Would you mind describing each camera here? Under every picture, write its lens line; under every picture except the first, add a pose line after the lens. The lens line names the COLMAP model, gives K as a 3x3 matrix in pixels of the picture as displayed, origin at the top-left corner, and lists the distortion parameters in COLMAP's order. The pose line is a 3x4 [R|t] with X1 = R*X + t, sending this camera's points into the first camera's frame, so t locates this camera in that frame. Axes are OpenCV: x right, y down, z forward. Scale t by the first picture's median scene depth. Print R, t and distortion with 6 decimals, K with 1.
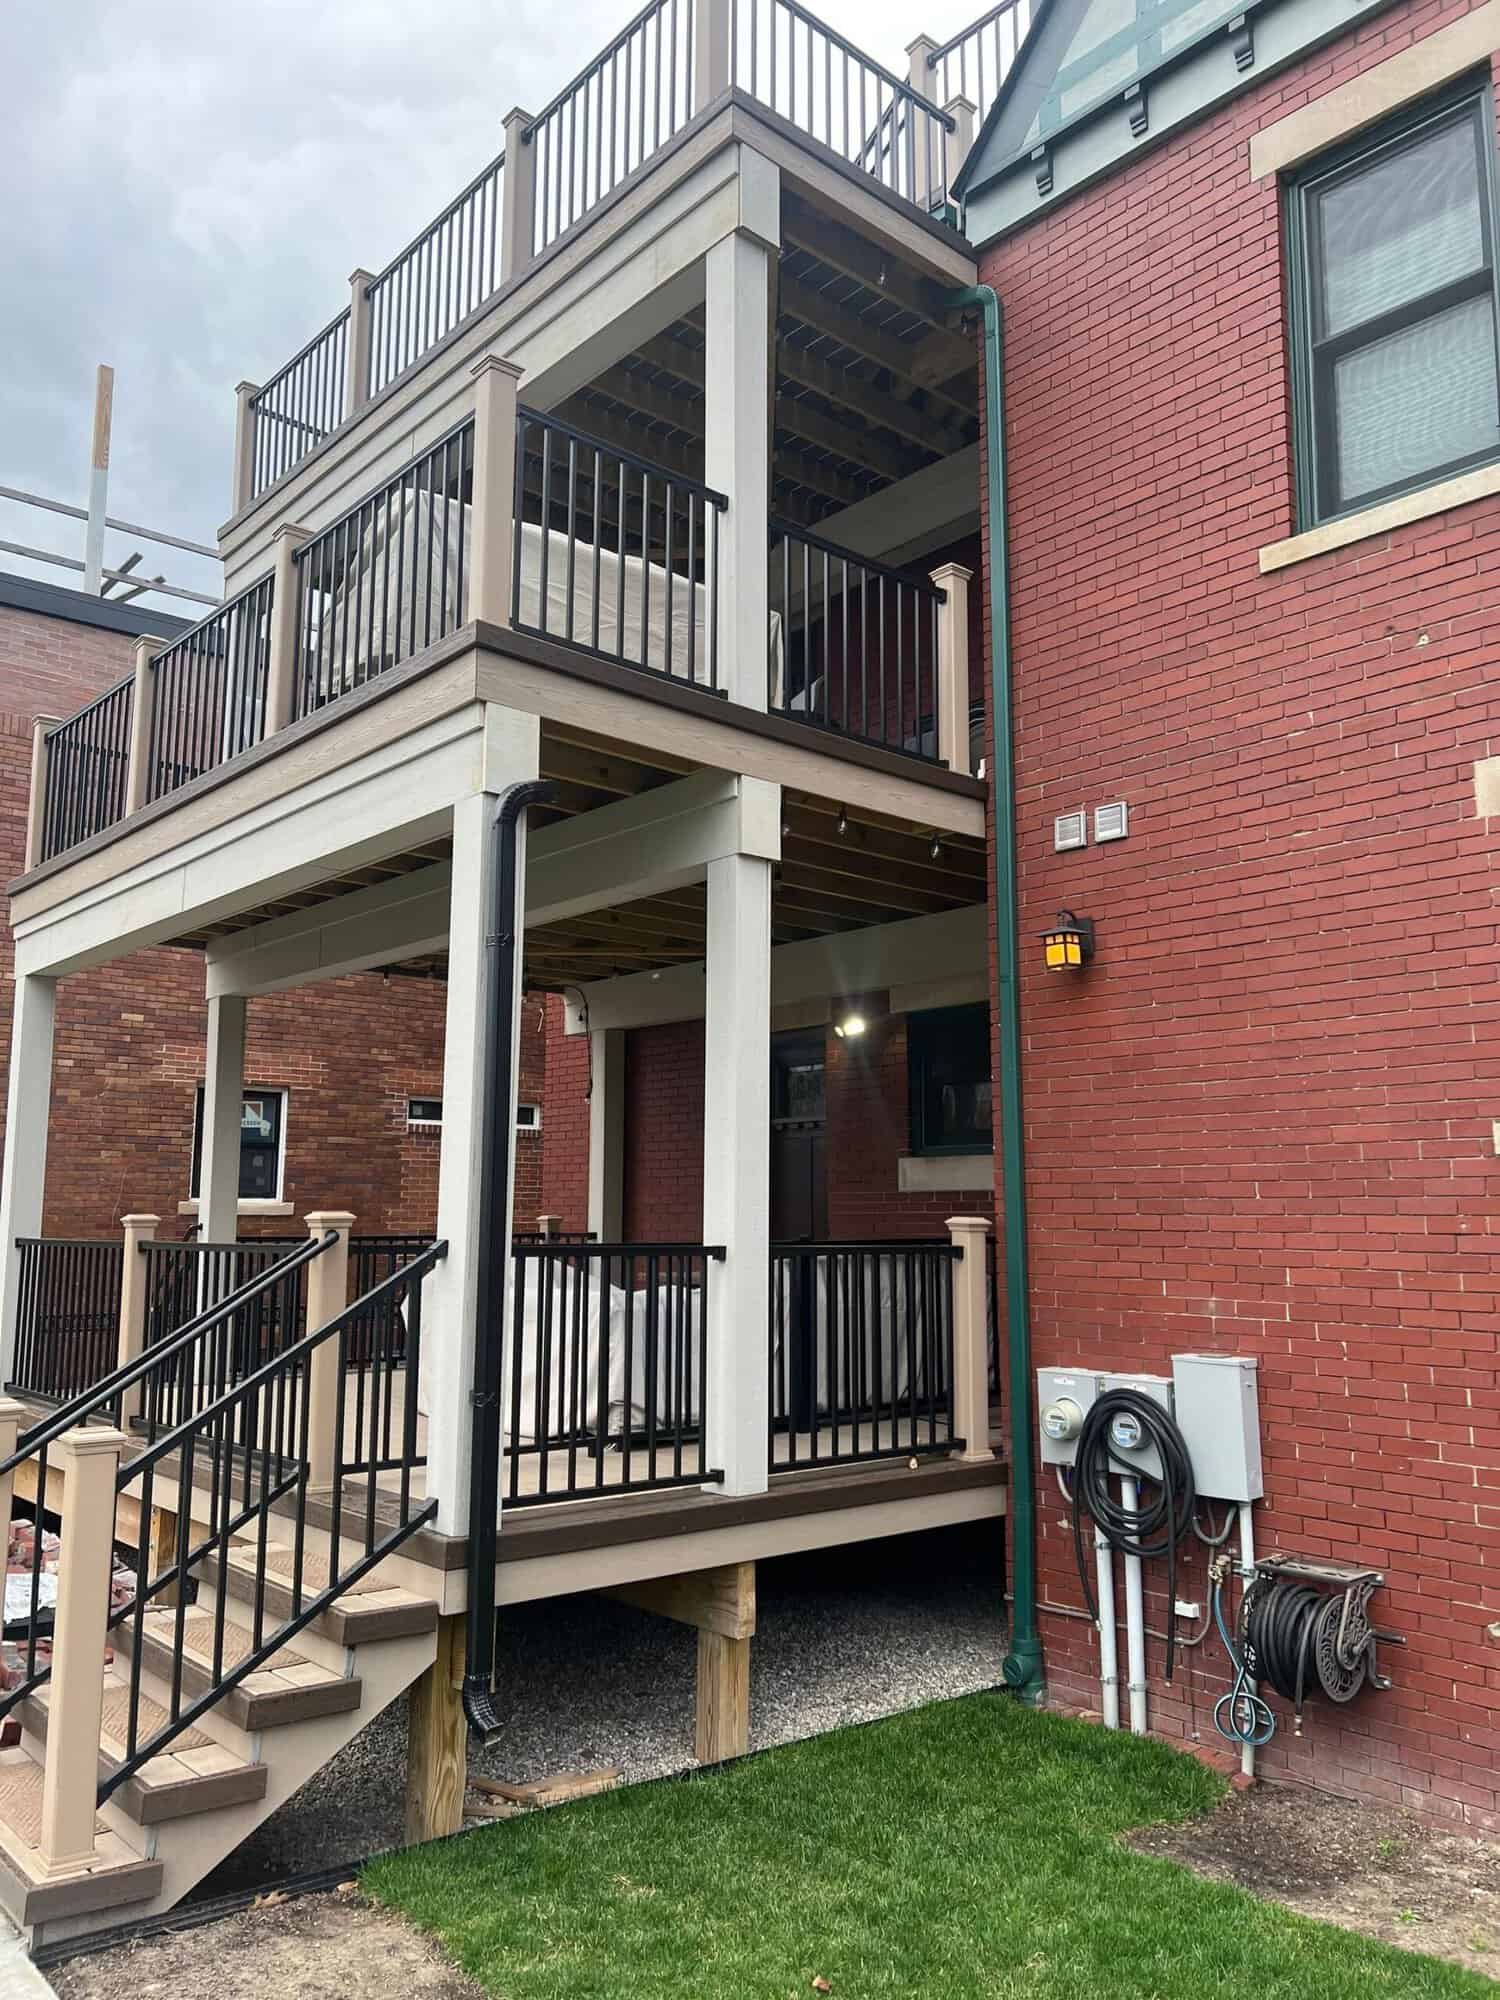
lens RADIAL K [[1479.1, 0, 776.9], [0, 1479.1, 1018.3], [0, 0, 1]] dist [0.047285, -0.067455]
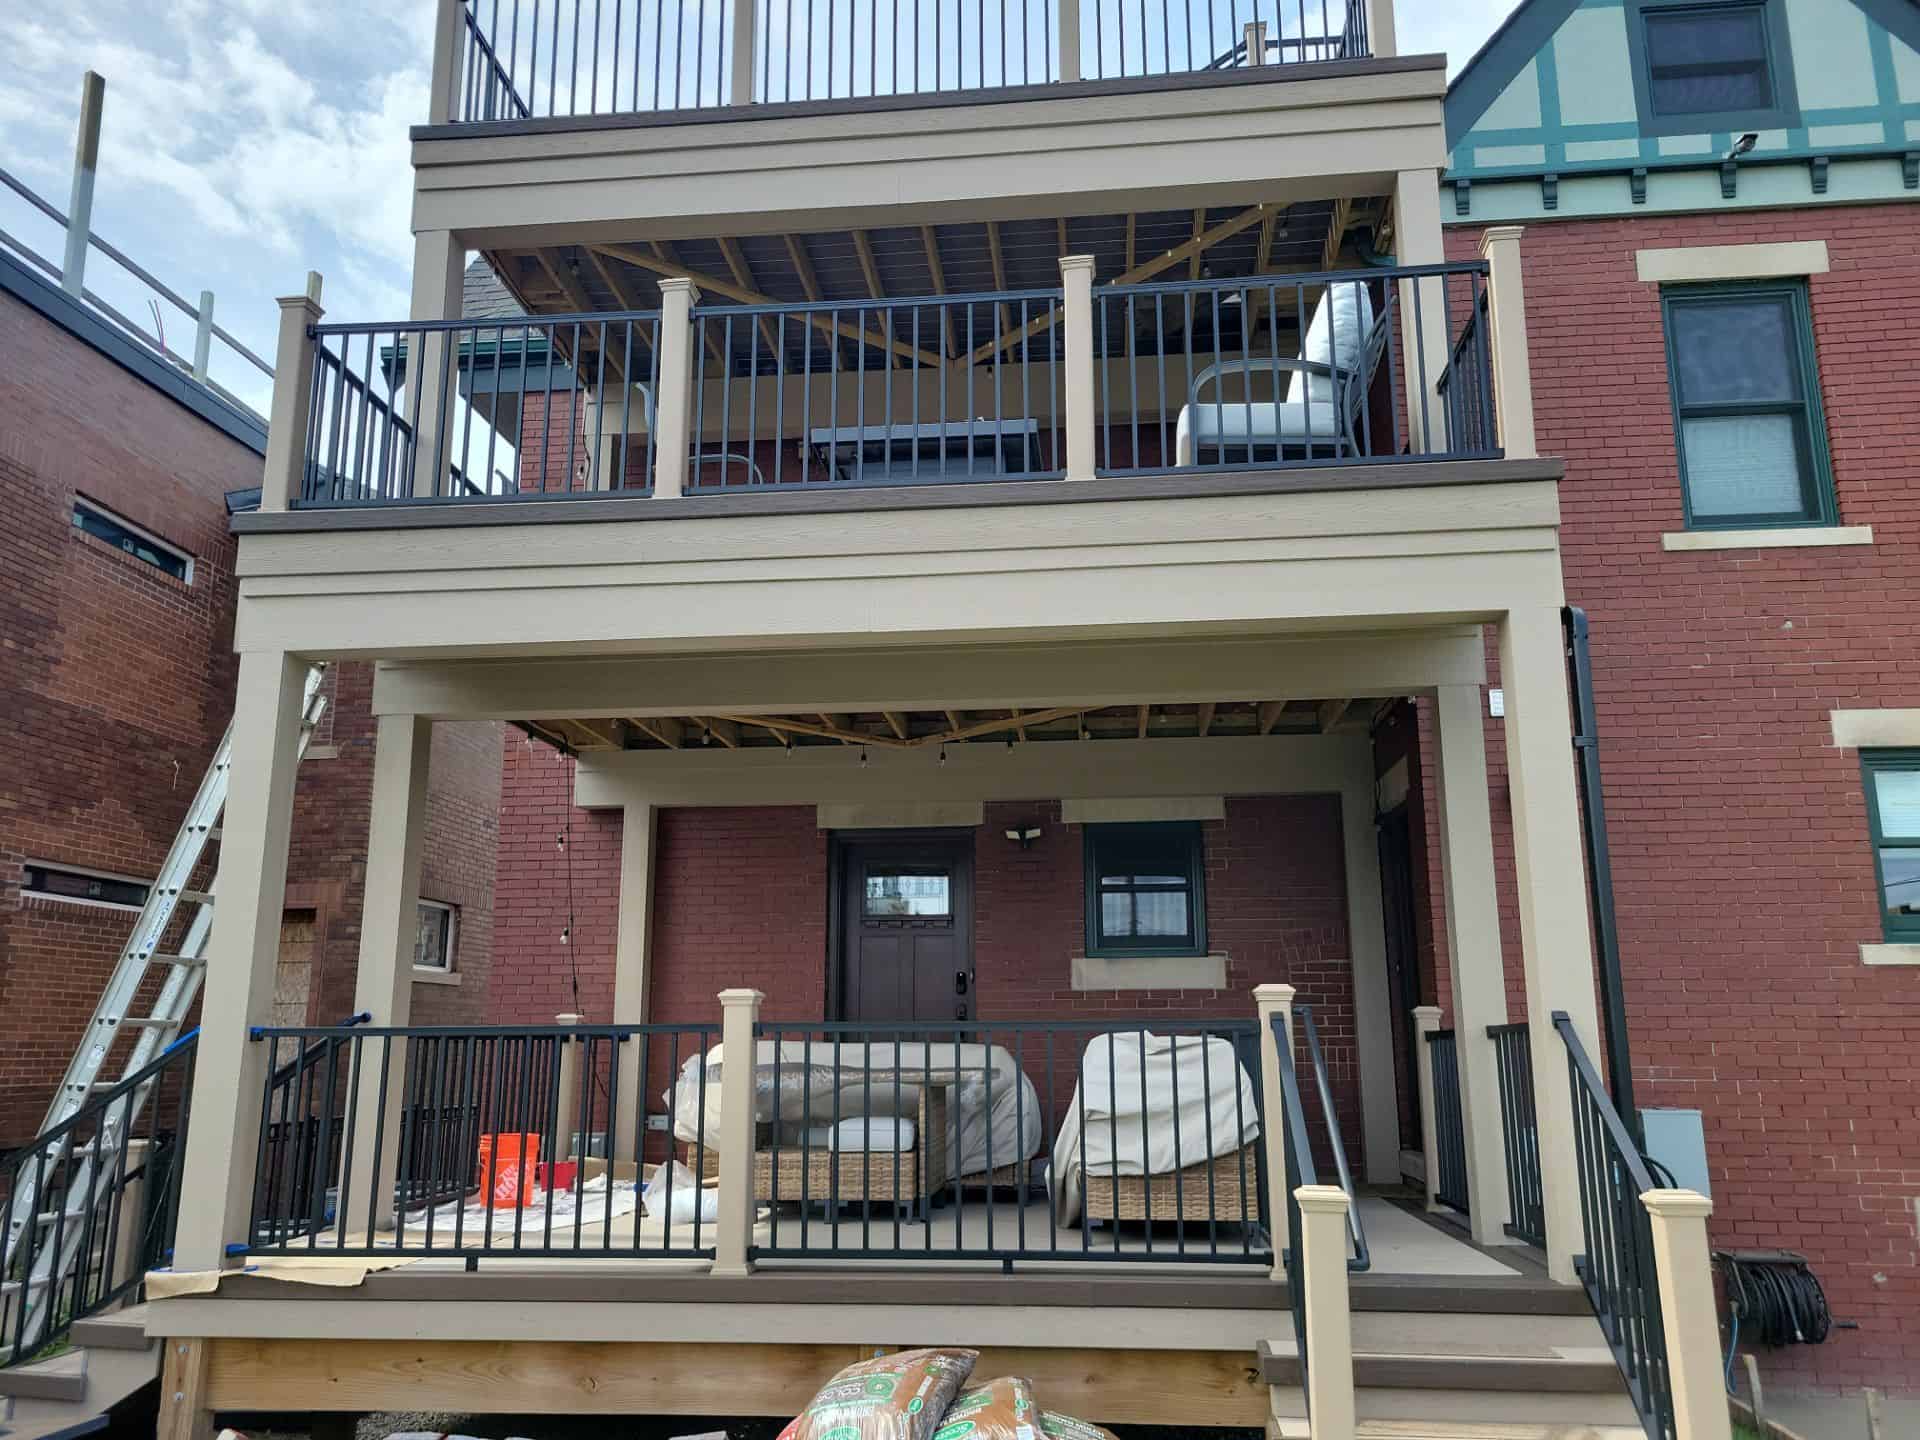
lens RADIAL K [[1439.2, 0, 960.0], [0, 1439.2, 720.0], [0, 0, 1]] dist [0.034624, -0.034639]
pose [[0.743624, 0.143173, 0.653089, -0.987193], [-0.085233, 0.989133, -0.119794, 0.080415], [-0.663143, 0.033417, 0.747746, 0.385595]]
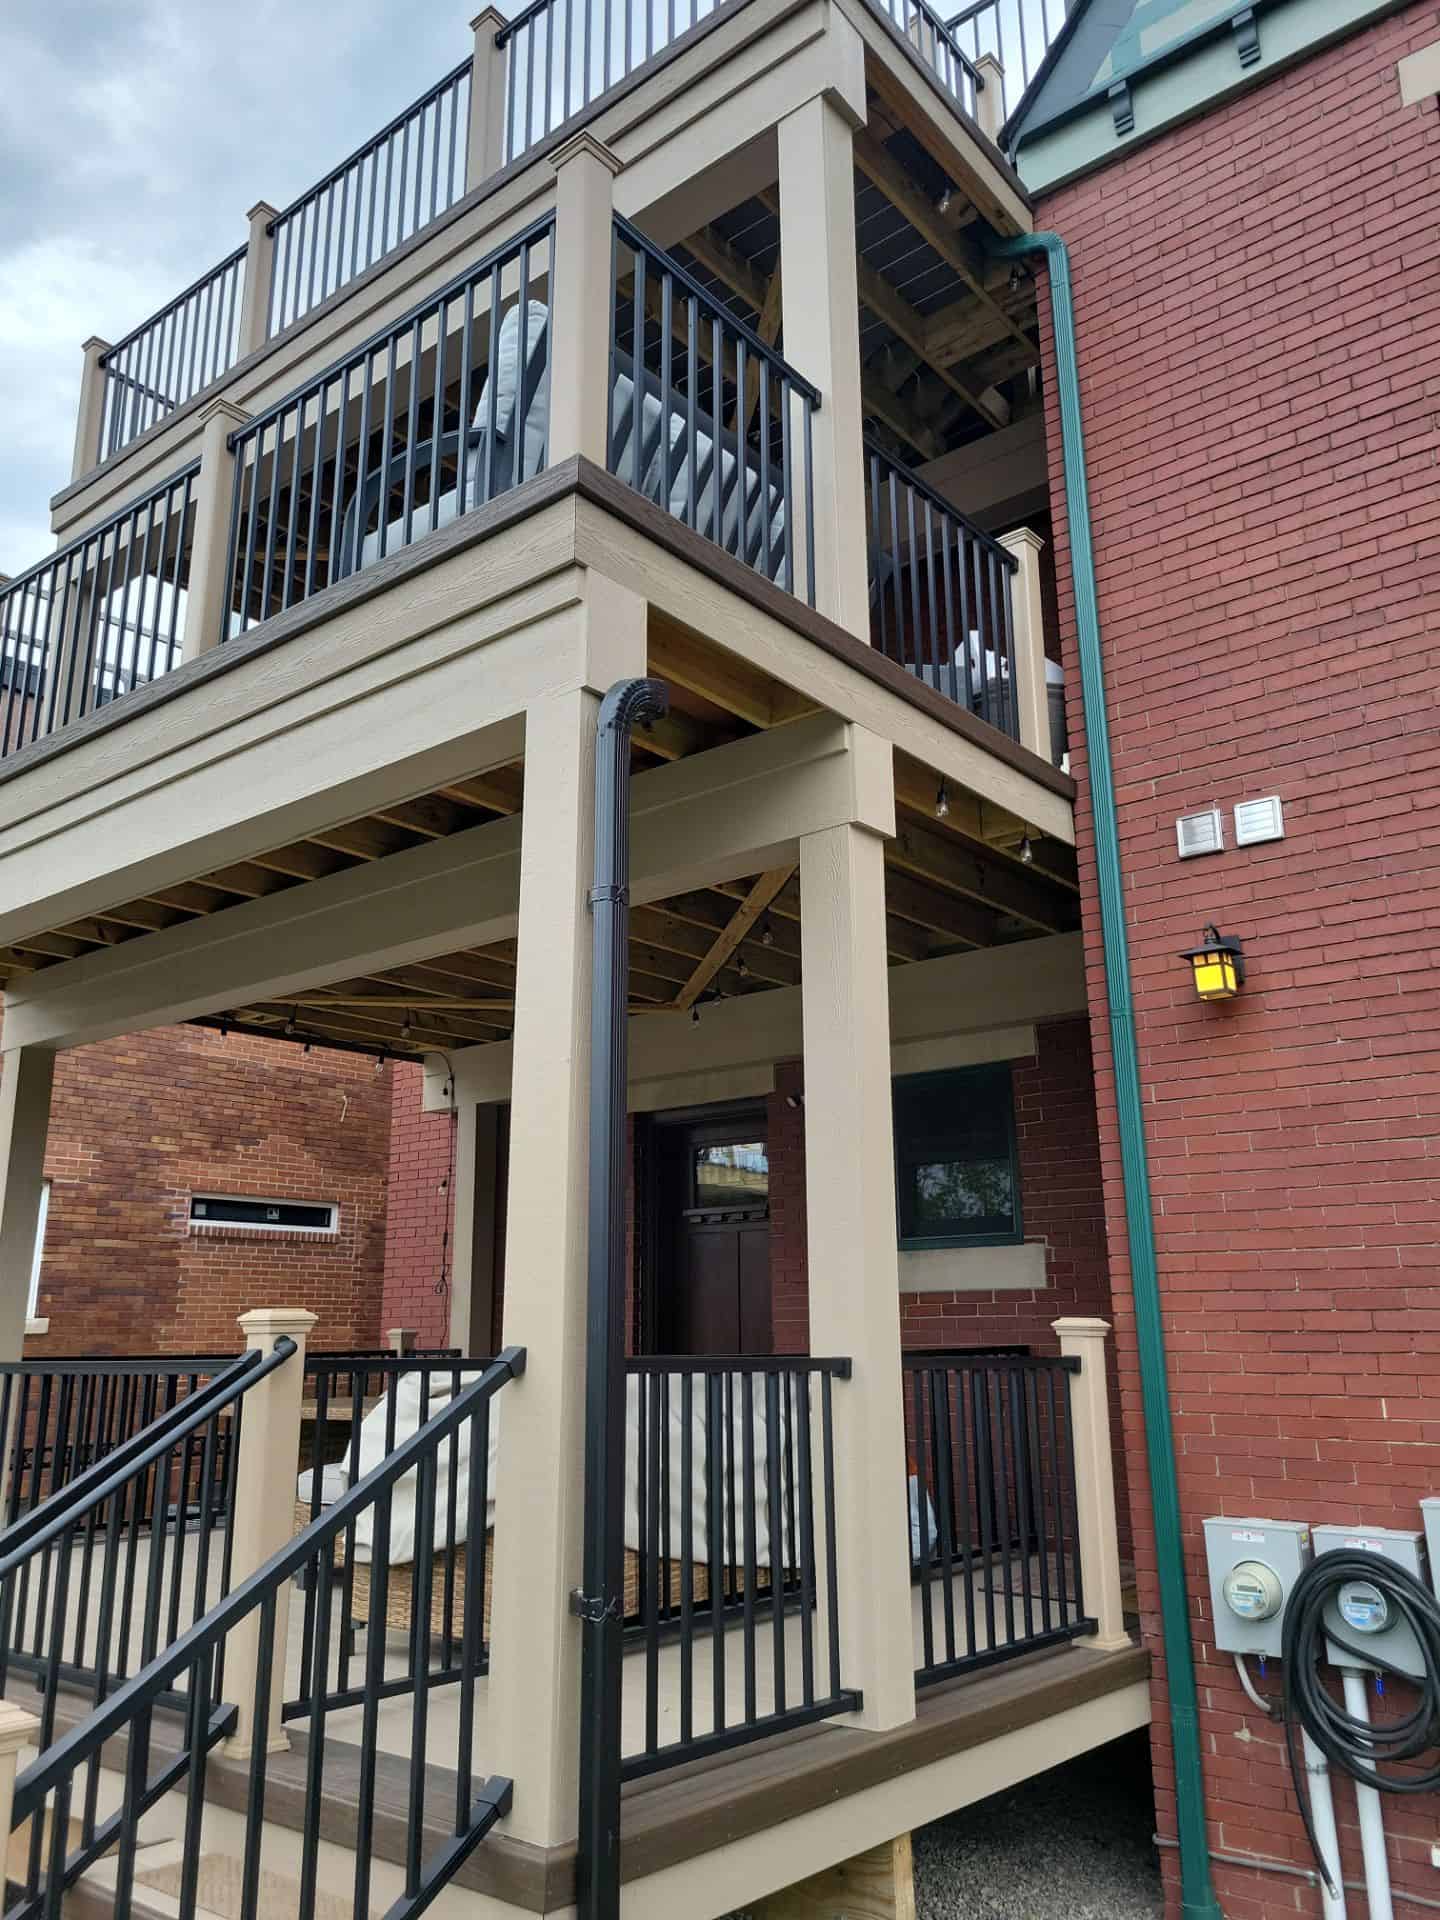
lens RADIAL K [[1439.2, 0, 720.0], [0, 1439.2, 960.0], [0, 0, 1]] dist [0.034624, -0.034639]
pose [[0.988658, 0.029791, 0.147202, -0.182421], [-0.011644, 0.992384, -0.122631, 0.044651], [-0.149734, 0.119526, 0.981475, 0.270907]]
